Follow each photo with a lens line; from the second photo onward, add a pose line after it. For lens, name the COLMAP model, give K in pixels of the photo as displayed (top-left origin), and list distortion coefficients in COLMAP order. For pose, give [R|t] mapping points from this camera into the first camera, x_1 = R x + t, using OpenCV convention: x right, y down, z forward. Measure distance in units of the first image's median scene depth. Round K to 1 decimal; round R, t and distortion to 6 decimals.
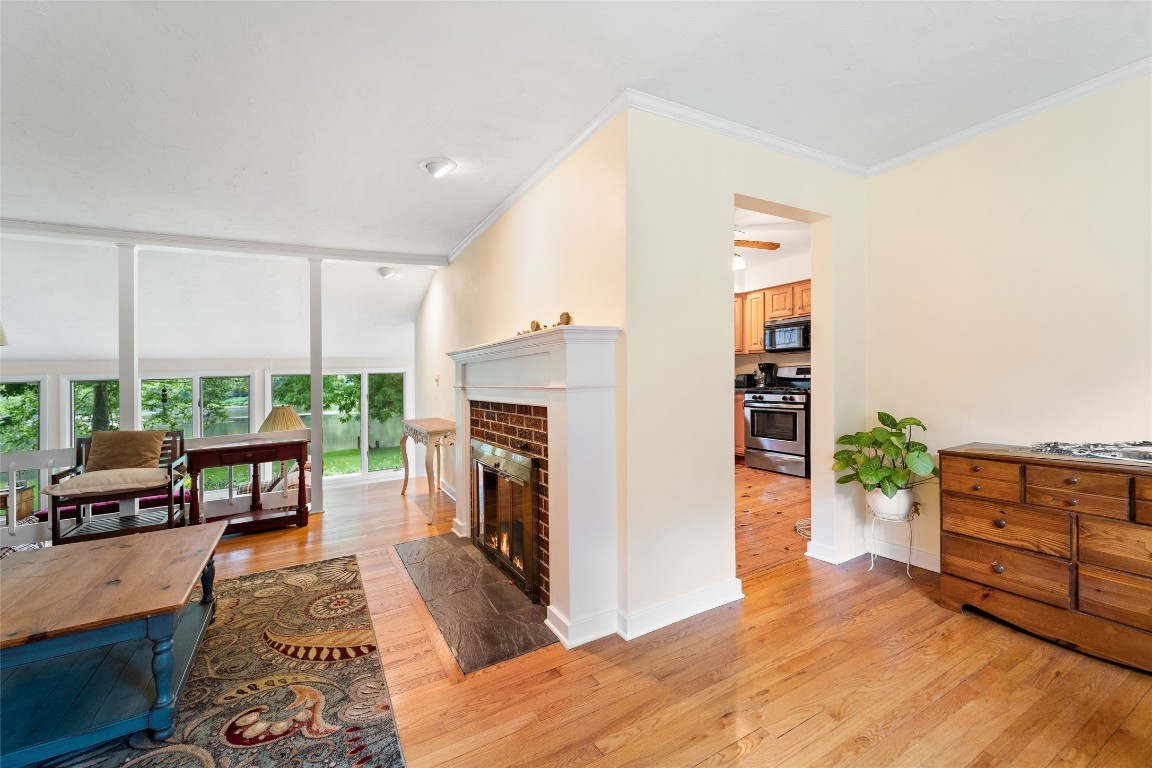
lens RADIAL K [[474.1, 0, 568.5], [0, 474.1, 388.5], [0, 0, 1]] dist [-0.000855, -0.001896]
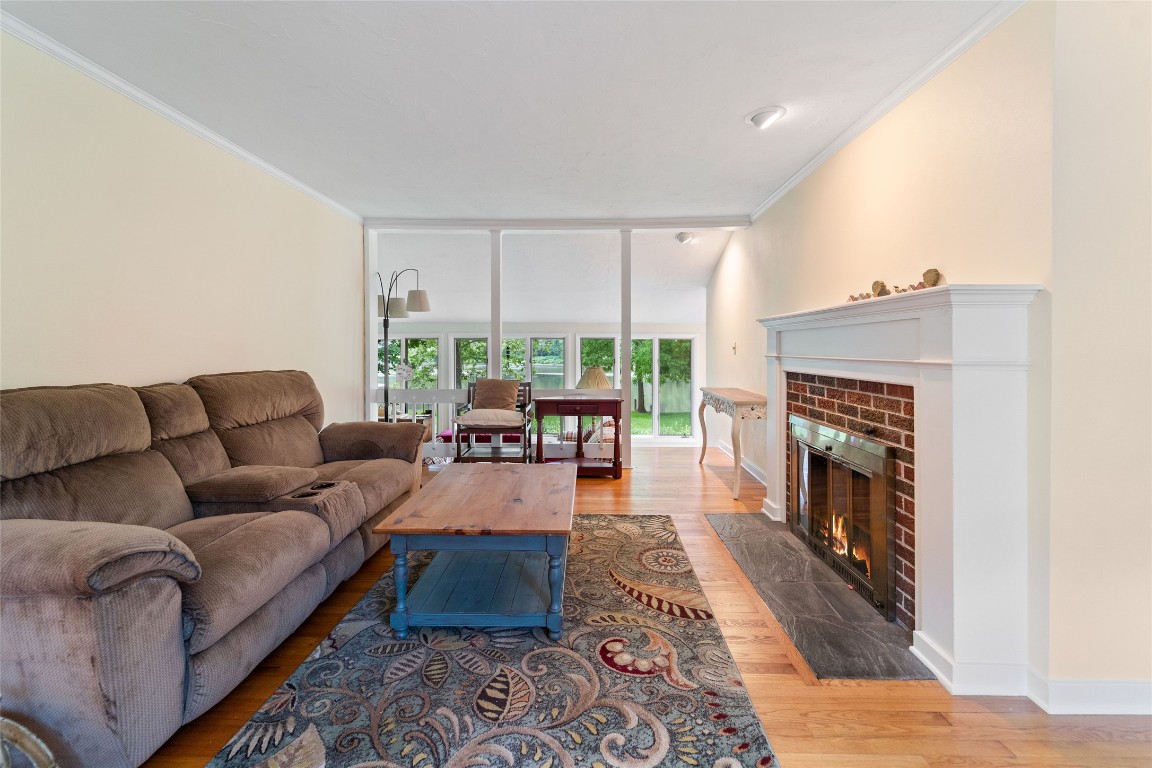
lens RADIAL K [[495.0, 0, 573.4], [0, 495.0, 362.8], [0, 0, 1]] dist [0.001773, -0.001765]
pose [[0.855074, 0.052498, -0.515842, -0.099752], [-0.046300, 0.998618, 0.024882, 0.004486], [0.516435, 0.002607, 0.856322, -0.024625]]
